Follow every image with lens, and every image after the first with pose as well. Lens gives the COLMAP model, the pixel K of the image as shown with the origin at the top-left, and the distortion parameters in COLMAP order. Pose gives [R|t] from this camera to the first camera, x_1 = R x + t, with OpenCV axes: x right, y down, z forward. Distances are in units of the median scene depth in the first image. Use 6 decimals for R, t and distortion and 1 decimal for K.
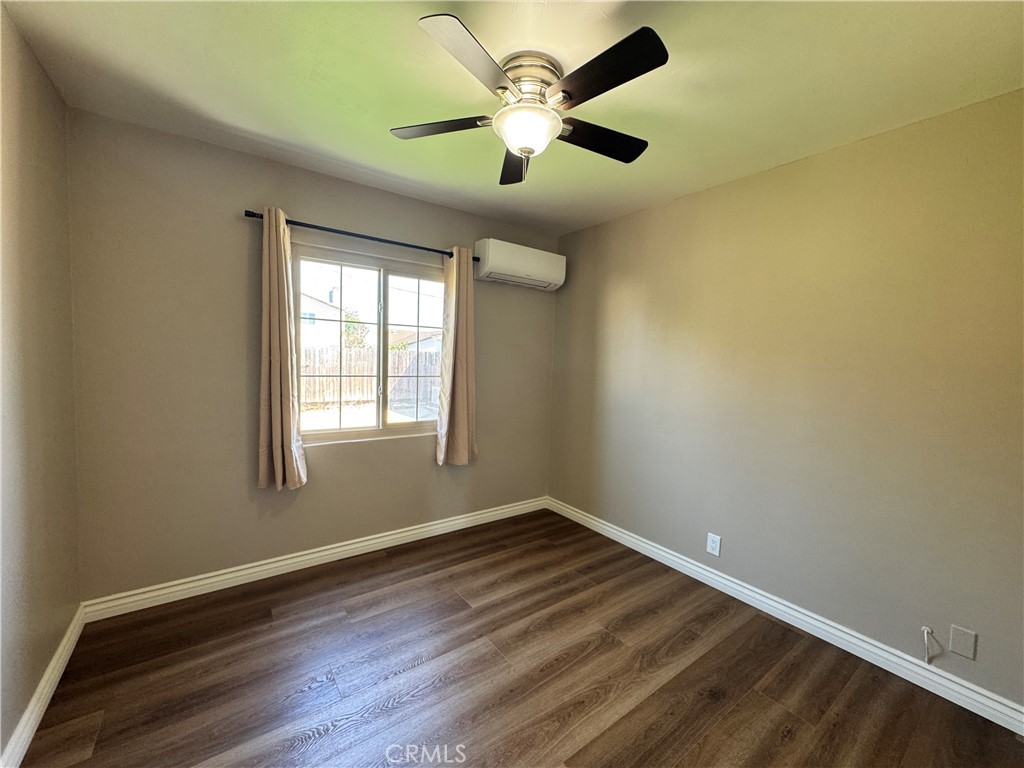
lens RADIAL K [[407.8, 0, 513.0], [0, 407.8, 384.2], [0, 0, 1]] dist [-0.002897, 0.000363]
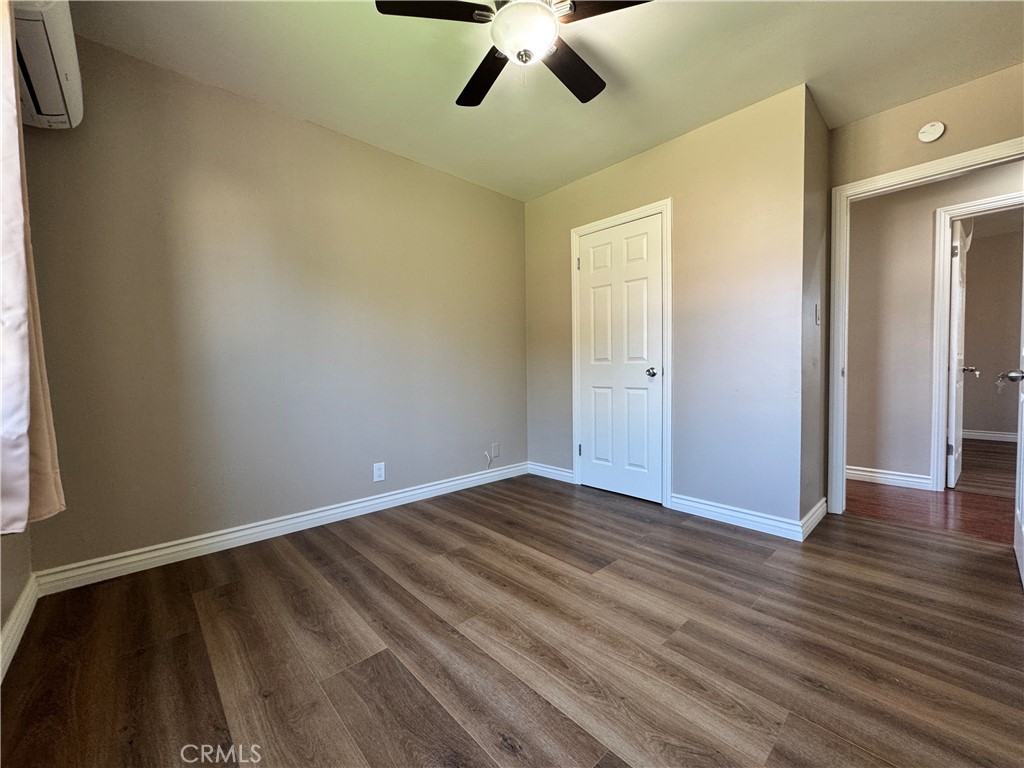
lens RADIAL K [[407.8, 0, 513.0], [0, 407.8, 384.2], [0, 0, 1]] dist [-0.002897, 0.000363]
pose [[-0.117814, -0.062675, 0.991056, -0.647797], [0.073135, 0.994748, 0.071603, 0.107421], [-0.990339, 0.080916, -0.112611, 0.771265]]
